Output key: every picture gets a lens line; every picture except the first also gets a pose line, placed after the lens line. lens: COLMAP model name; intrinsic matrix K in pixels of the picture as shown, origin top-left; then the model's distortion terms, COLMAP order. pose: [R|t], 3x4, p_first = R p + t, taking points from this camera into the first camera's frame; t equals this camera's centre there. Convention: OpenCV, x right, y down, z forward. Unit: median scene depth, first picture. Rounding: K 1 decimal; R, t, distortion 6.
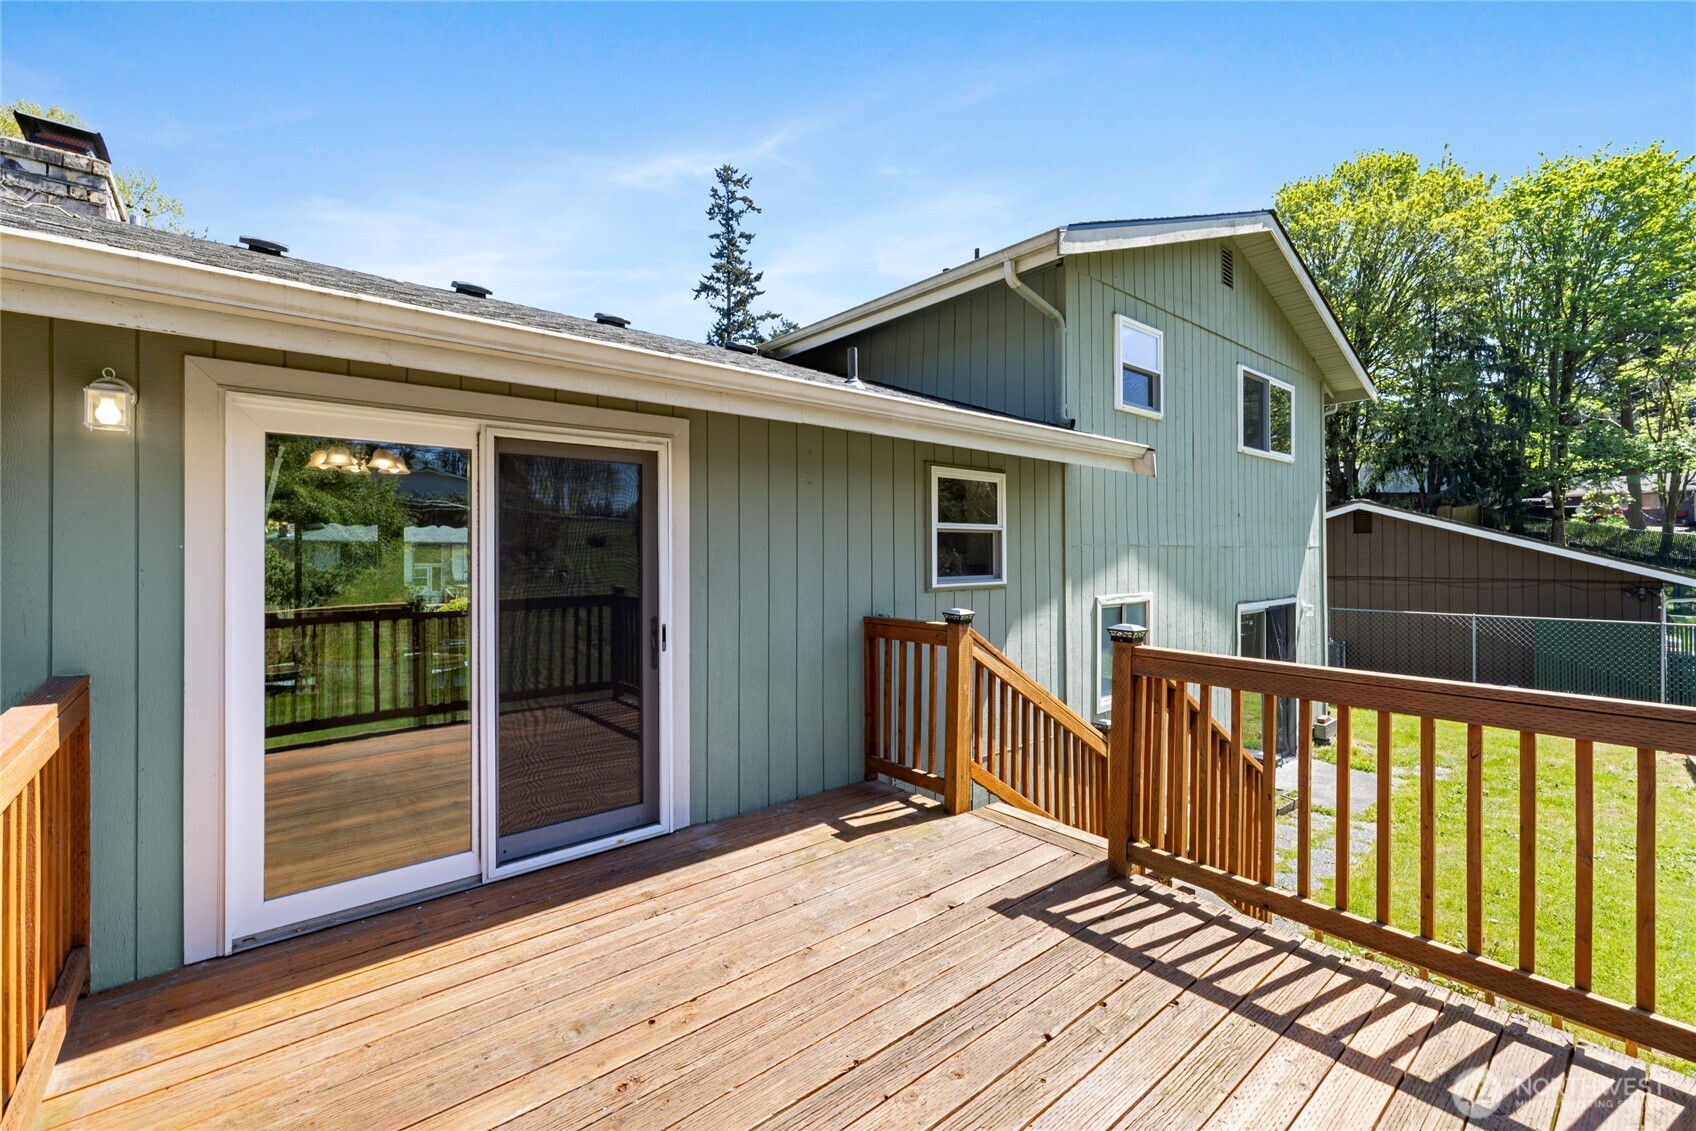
lens RADIAL K [[722.9, 0, 851.6], [0, 722.9, 556.6], [0, 0, 1]] dist [0.001012, 0.000329]
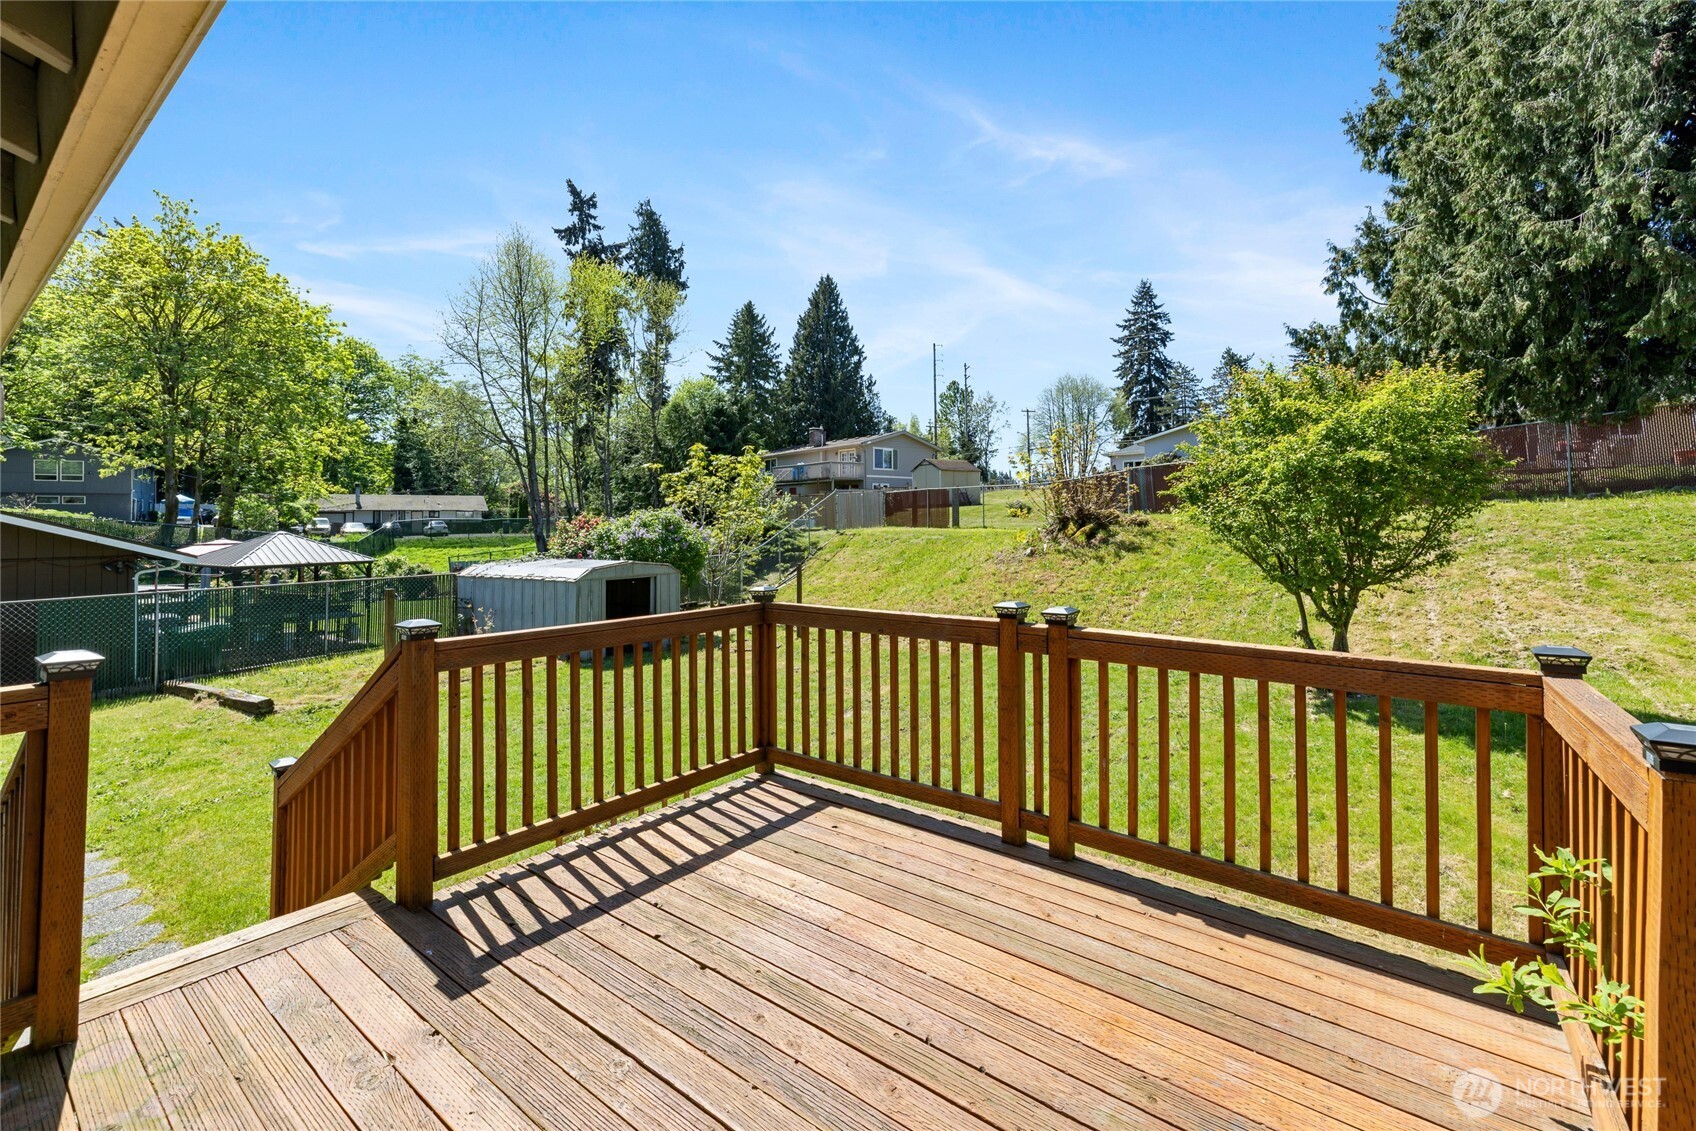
lens RADIAL K [[722.9, 0, 831.5], [0, 722.9, 523.3], [0, 0, 1]] dist [0.001012, 0.000329]
pose [[-0.200037, 0.004733, 0.979777, -0.706731], [0.005504, 0.999978, -0.003707, -0.016126], [-0.979773, 0.004651, -0.200058, 0.833137]]
